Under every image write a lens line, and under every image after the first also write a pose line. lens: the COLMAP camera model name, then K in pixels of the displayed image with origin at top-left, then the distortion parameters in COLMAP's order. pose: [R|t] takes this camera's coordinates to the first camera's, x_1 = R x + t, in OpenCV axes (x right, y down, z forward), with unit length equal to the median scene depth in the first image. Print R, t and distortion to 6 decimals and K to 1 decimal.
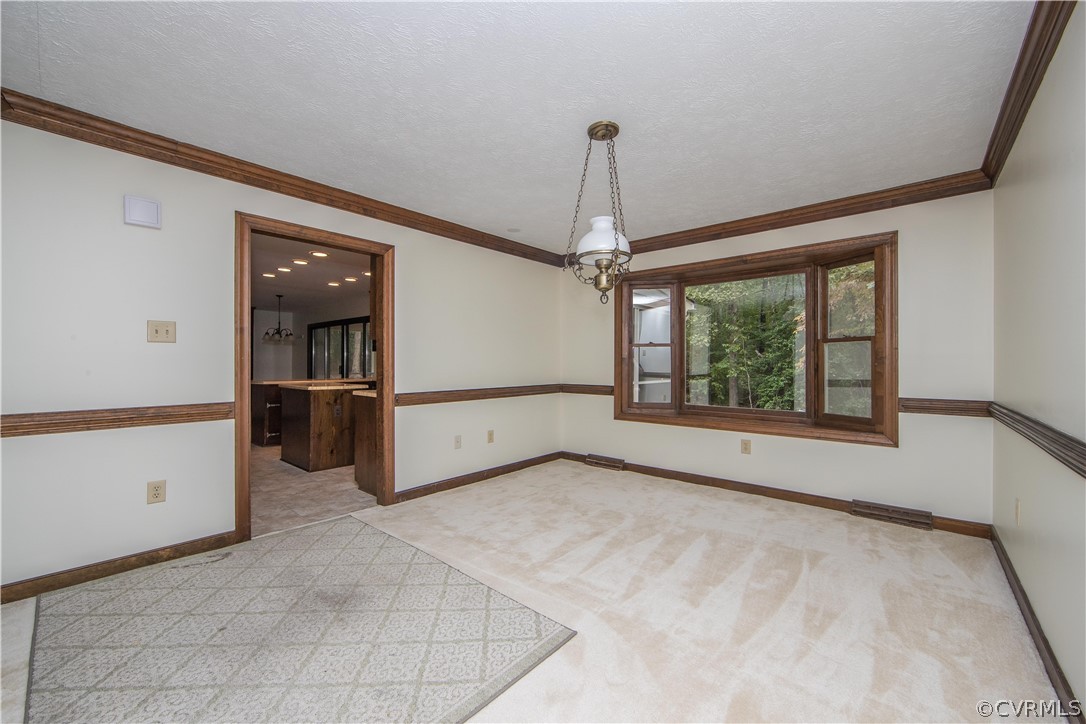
lens RADIAL K [[447.5, 0, 548.3], [0, 447.5, 358.6], [0, 0, 1]] dist [-0.000354, 0.000091]
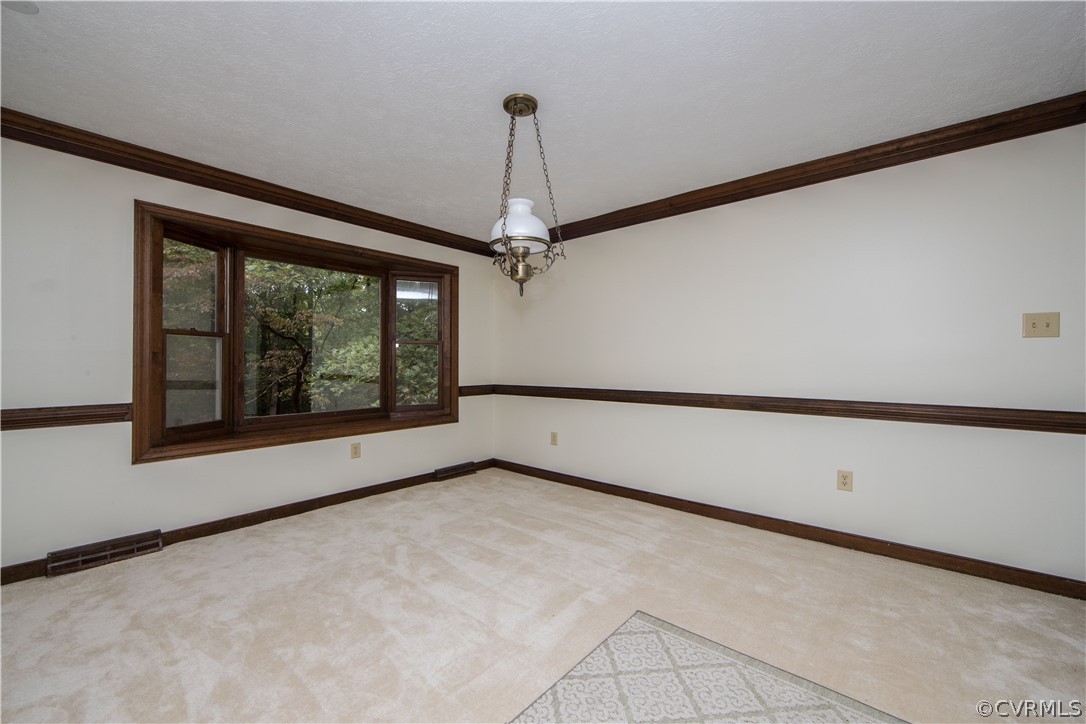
lens RADIAL K [[443.0, 0, 543.0], [0, 443.0, 362.0], [0, 0, 1]] dist [-0.001548, -0.000097]
pose [[-0.030628, 0.000930, 0.999530, -0.625037], [-0.011473, 0.999933, -0.001282, 0.008757], [-0.999465, -0.011507, -0.030615, 0.793026]]
